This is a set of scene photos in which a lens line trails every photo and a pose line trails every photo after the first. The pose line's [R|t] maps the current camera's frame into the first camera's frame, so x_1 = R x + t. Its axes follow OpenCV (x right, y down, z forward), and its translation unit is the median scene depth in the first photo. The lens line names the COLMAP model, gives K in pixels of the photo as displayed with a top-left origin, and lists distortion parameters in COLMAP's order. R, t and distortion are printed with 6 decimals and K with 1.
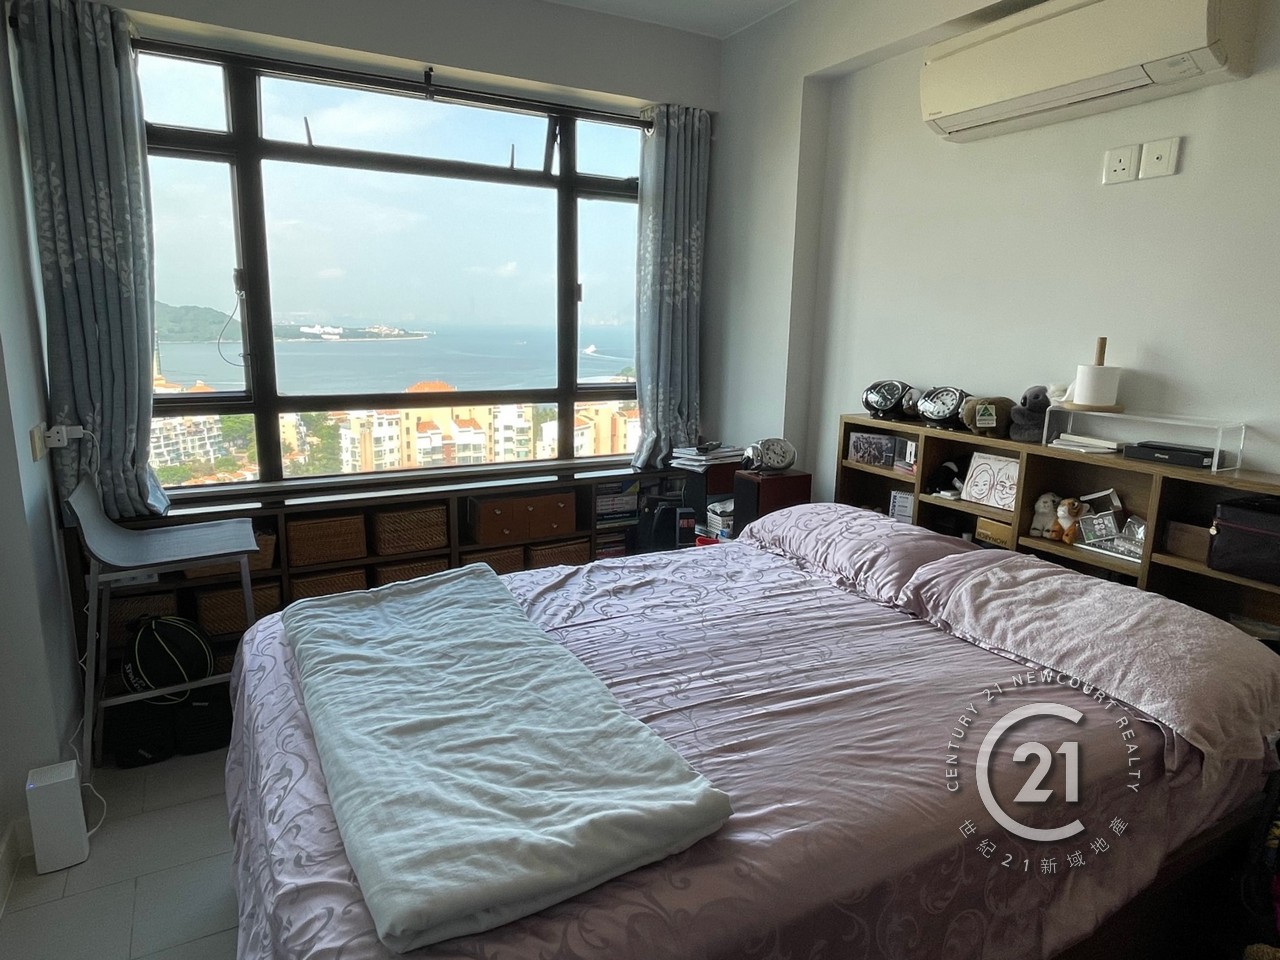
lens RADIAL K [[766.2, 0, 640.0], [0, 766.2, 480.0], [0, 0, 1]] dist [0.002735, -0.047188]
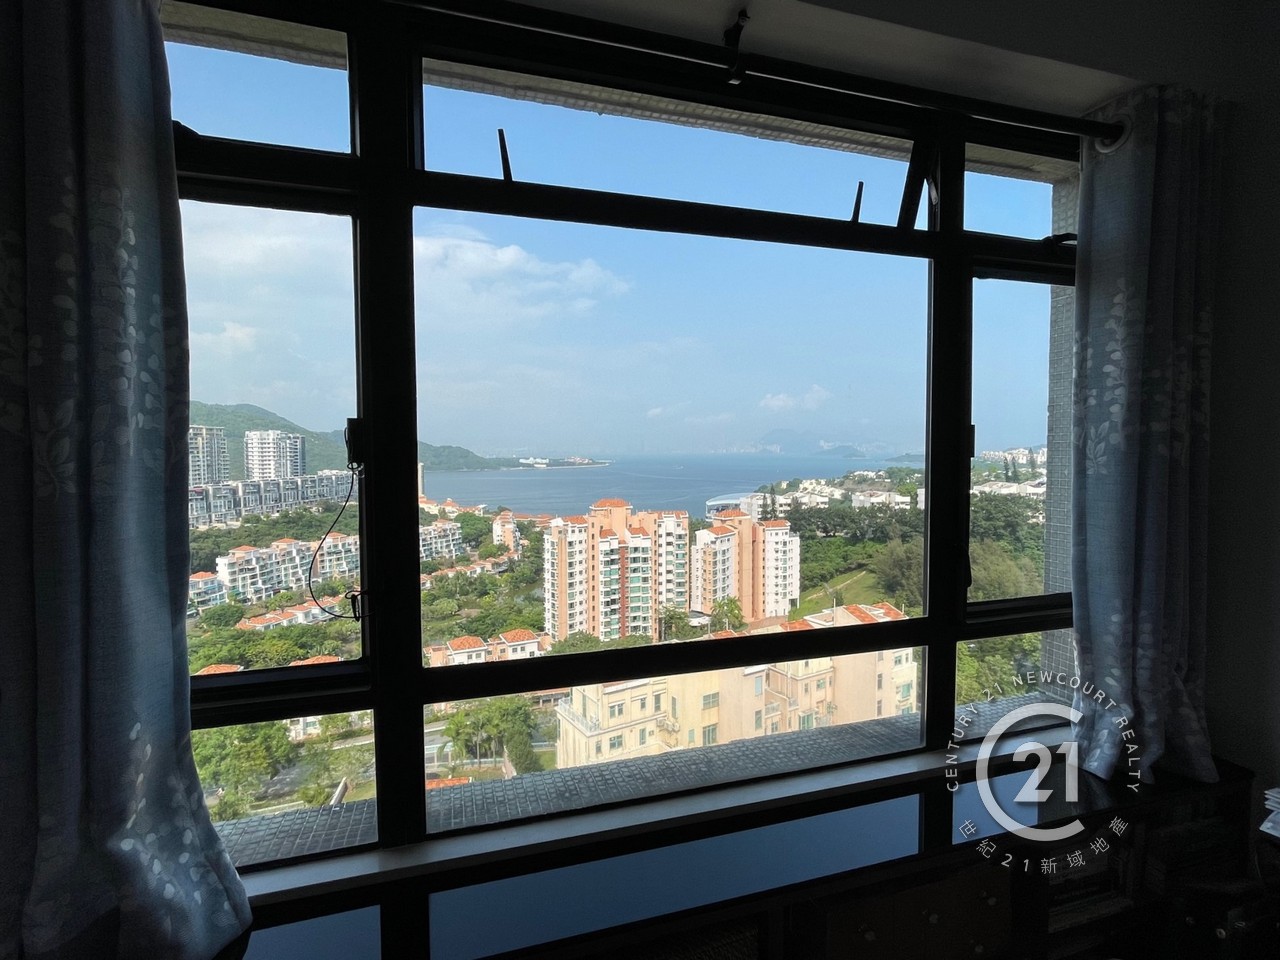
lens RADIAL K [[598.2, 0, 637.5], [0, 598.2, 474.7], [0, 0, 1]] dist [0.000370, 0.000076]
pose [[0.976302, -0.015959, -0.215825, -0.215475], [-0.019360, 0.986839, -0.160544, -0.147893], [0.215547, 0.160918, 0.963143, 0.541108]]
